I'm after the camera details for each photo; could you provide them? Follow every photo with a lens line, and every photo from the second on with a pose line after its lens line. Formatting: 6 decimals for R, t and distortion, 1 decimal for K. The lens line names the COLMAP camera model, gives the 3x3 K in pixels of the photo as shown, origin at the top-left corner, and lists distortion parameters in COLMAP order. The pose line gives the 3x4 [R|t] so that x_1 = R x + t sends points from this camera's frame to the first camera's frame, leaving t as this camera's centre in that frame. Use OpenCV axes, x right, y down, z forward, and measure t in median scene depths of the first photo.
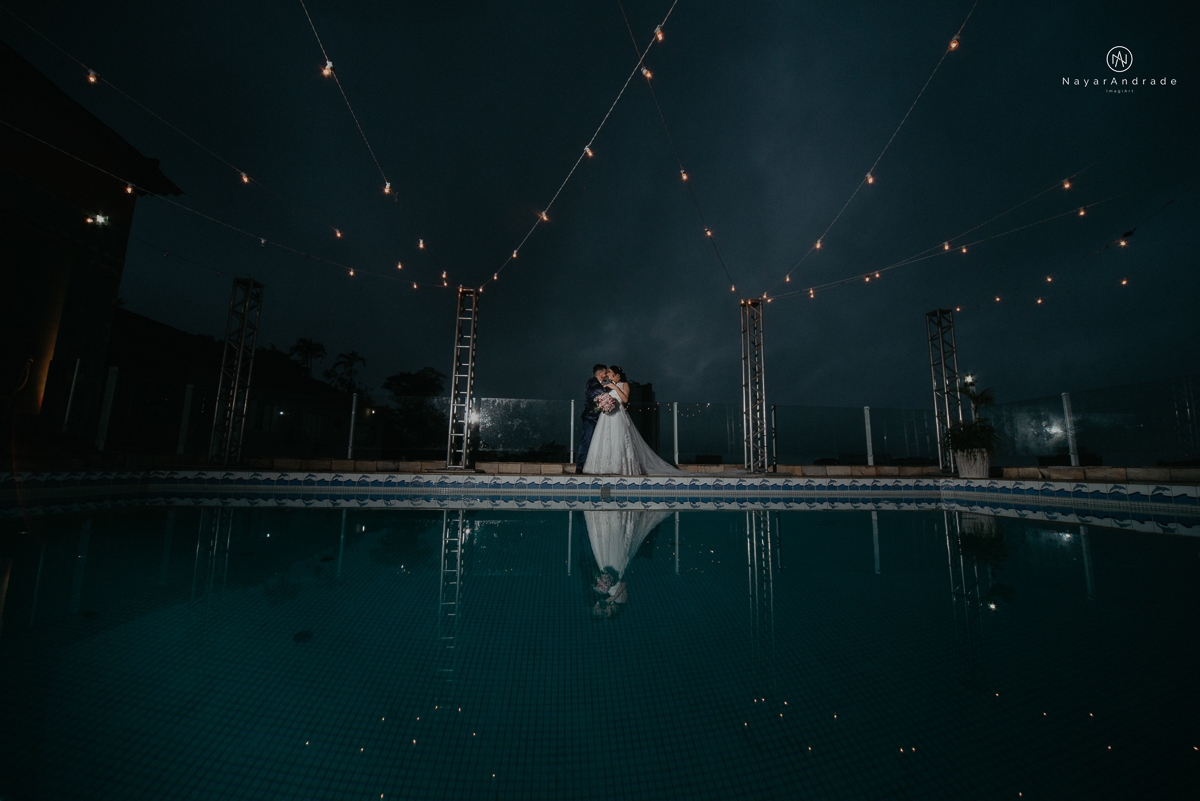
lens RADIAL K [[455.9, 0, 600.0], [0, 455.9, 400.5], [0, 0, 1]] dist [0.000615, 0.000011]
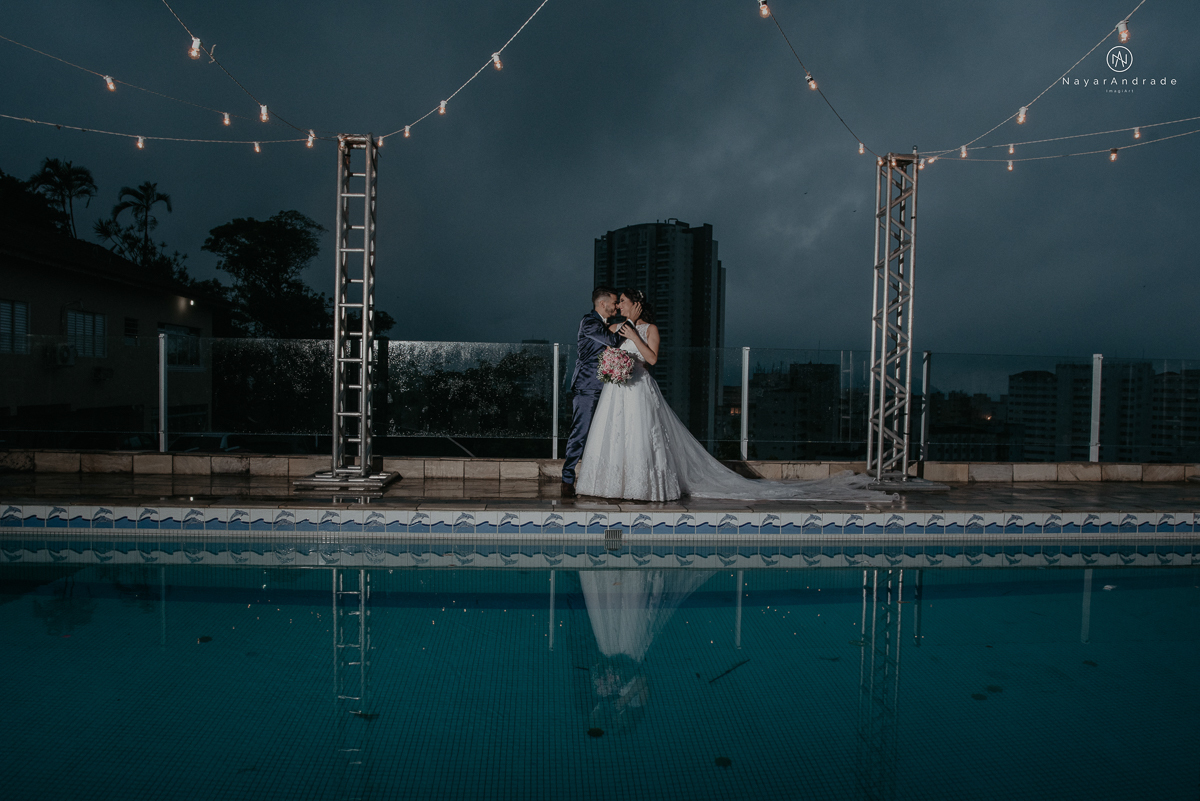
lens RADIAL K [[841.0, 0, 583.4], [0, 841.0, 398.0], [0, 0, 1]] dist [-0.021337, 0.009481]
pose [[0.999644, 0.009765, -0.024844, -0.000726], [-0.004985, 0.982605, 0.185641, -0.137647], [0.026225, -0.185451, 0.982304, 0.001914]]
